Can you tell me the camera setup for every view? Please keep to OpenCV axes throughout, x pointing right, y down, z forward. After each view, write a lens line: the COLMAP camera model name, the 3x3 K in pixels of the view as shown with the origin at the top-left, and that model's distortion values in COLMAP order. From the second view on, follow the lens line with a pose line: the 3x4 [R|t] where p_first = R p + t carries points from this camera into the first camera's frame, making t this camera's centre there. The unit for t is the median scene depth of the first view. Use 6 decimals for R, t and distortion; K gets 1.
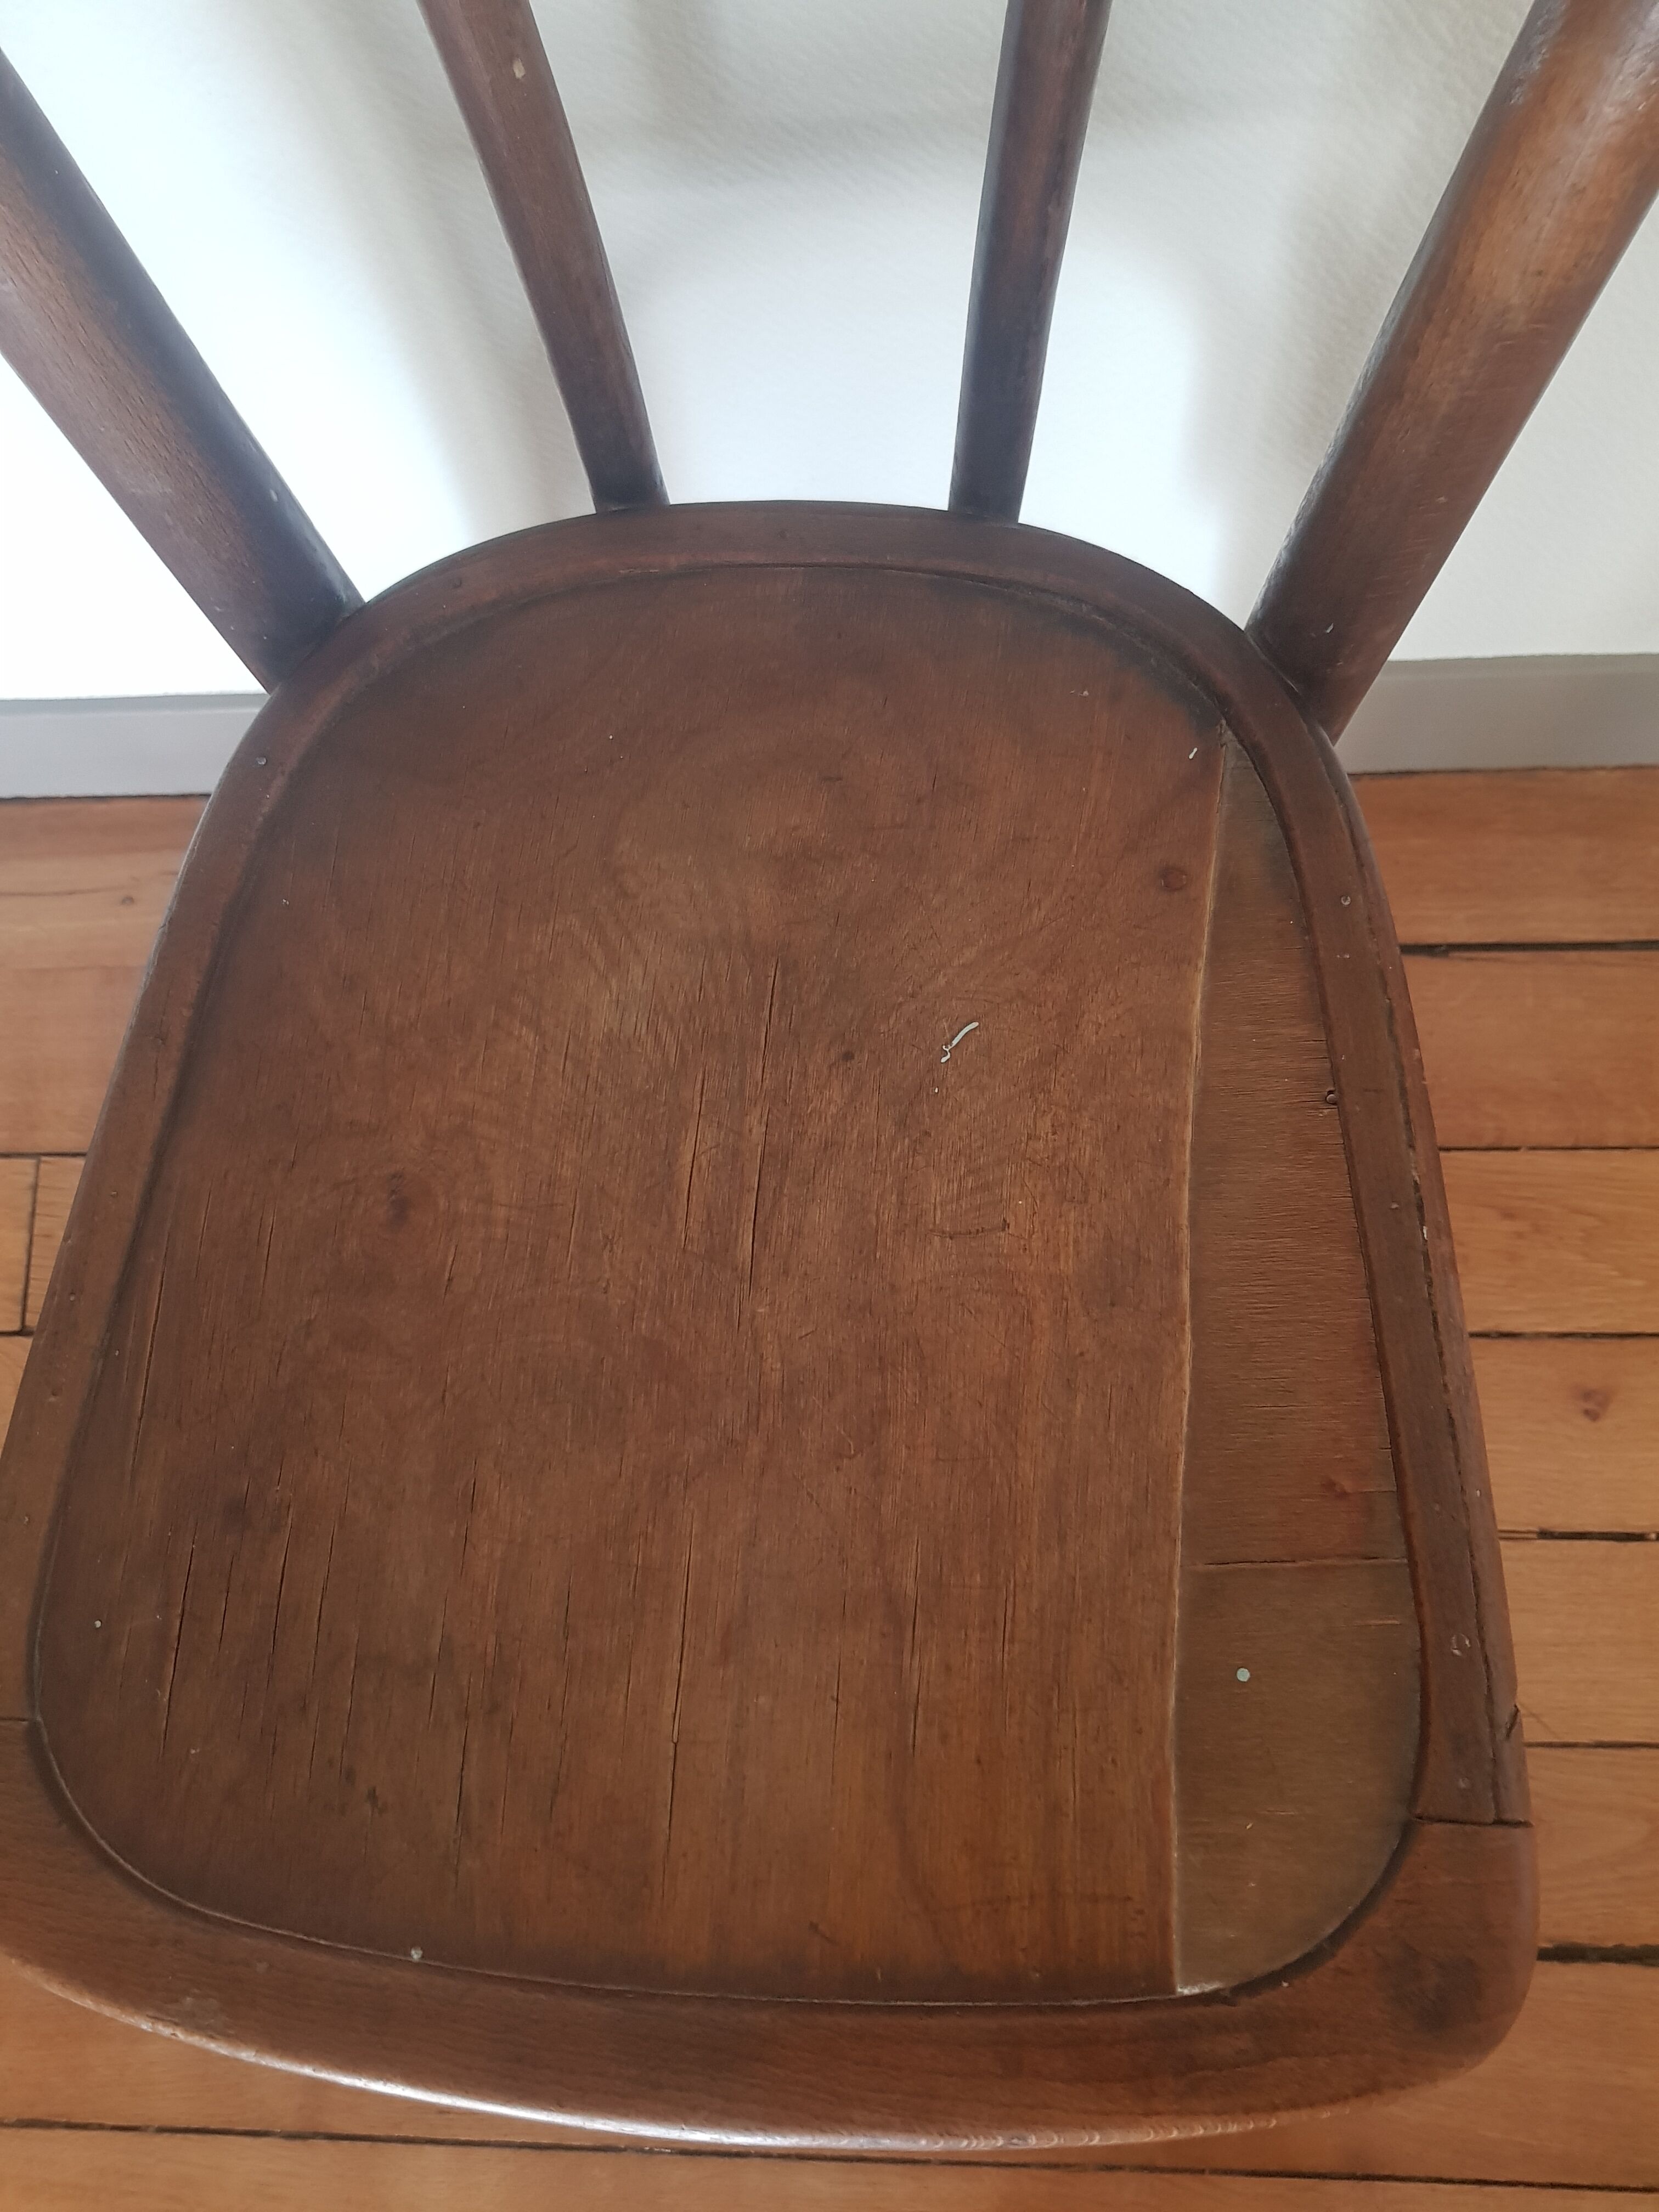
lens RADIAL K [[1743.0, 0, 850.2], [0, 1743.0, 1096.8], [0, 0, 1]] dist [0.071450, -0.123157]
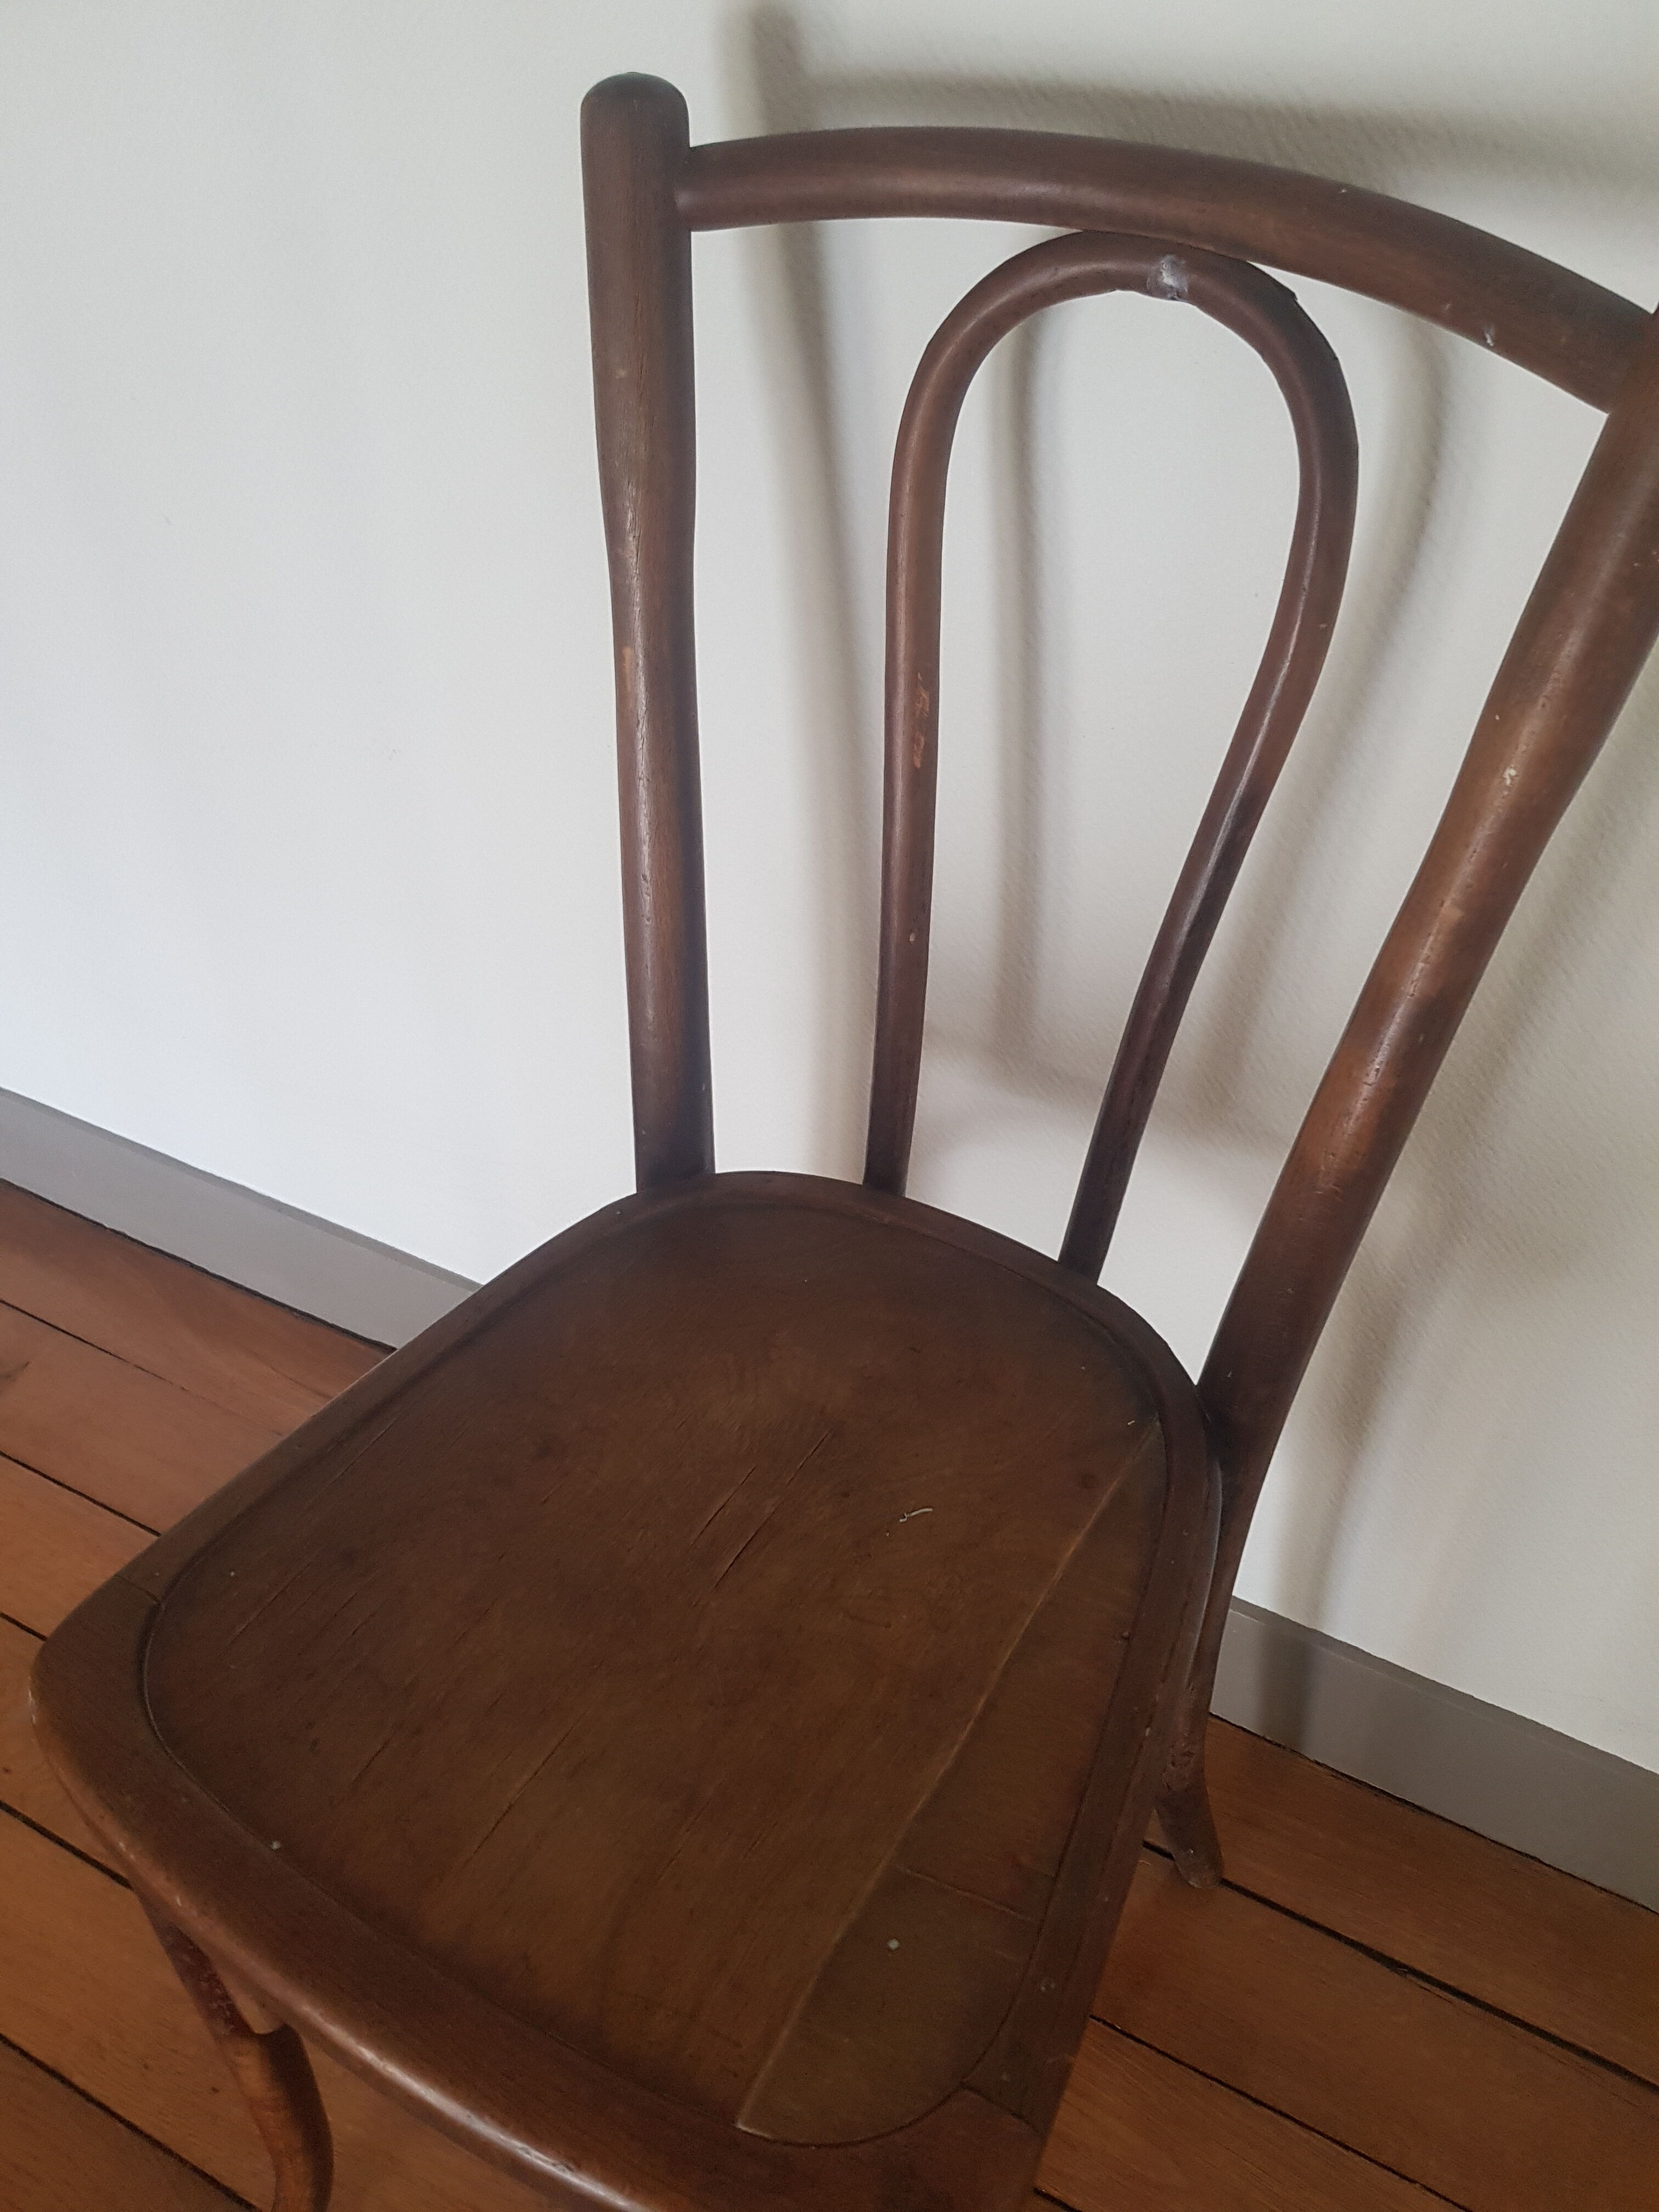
lens RADIAL K [[1743.0, 0, 850.2], [0, 1743.0, 1096.8], [0, 0, 1]] dist [0.071450, -0.123157]
pose [[0.891357, 0.351558, -0.286163, 0.321658], [-0.452820, 0.719645, -0.526370, 0.535939], [0.020886, 0.598764, 0.800653, -0.429490]]
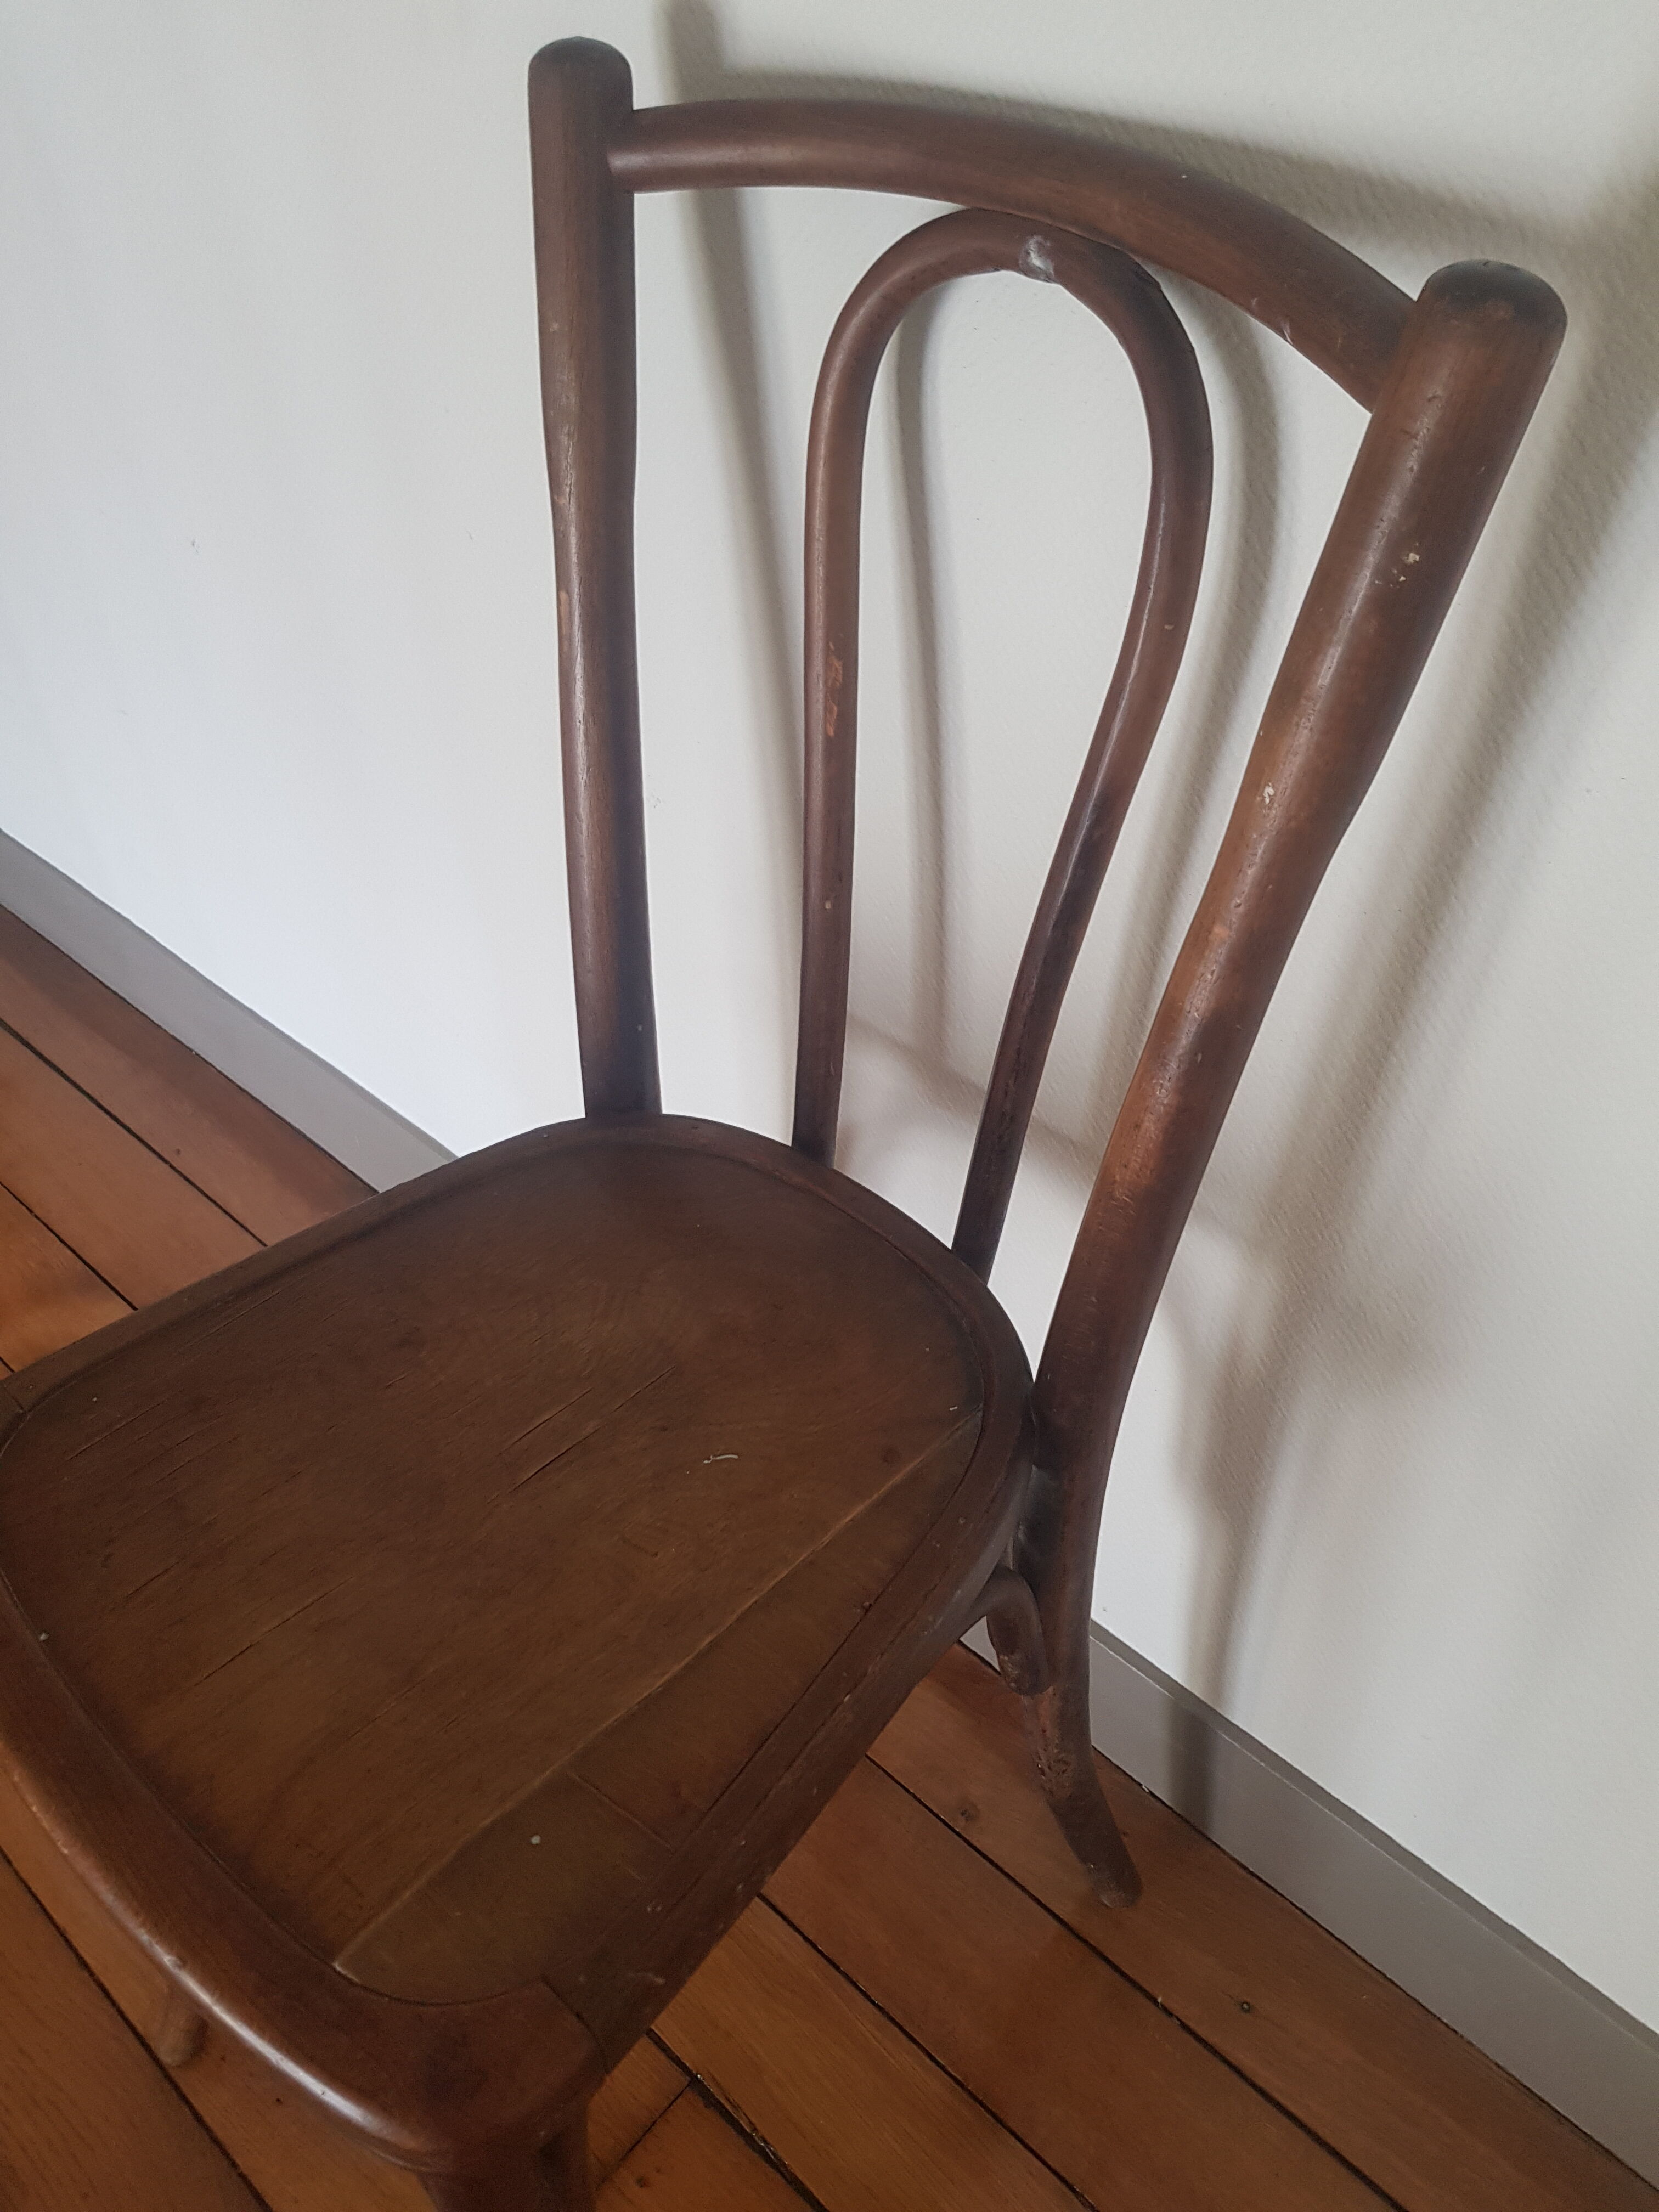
lens RADIAL K [[1745.7, 0, 862.3], [0, 1745.7, 1115.9], [0, 0, 1]] dist [0.075764, -0.141559]
pose [[0.766011, 0.474225, -0.433979, 0.699045], [-0.636810, 0.651968, -0.411596, 0.334040], [0.087751, 0.591649, 0.801406, -0.419842]]
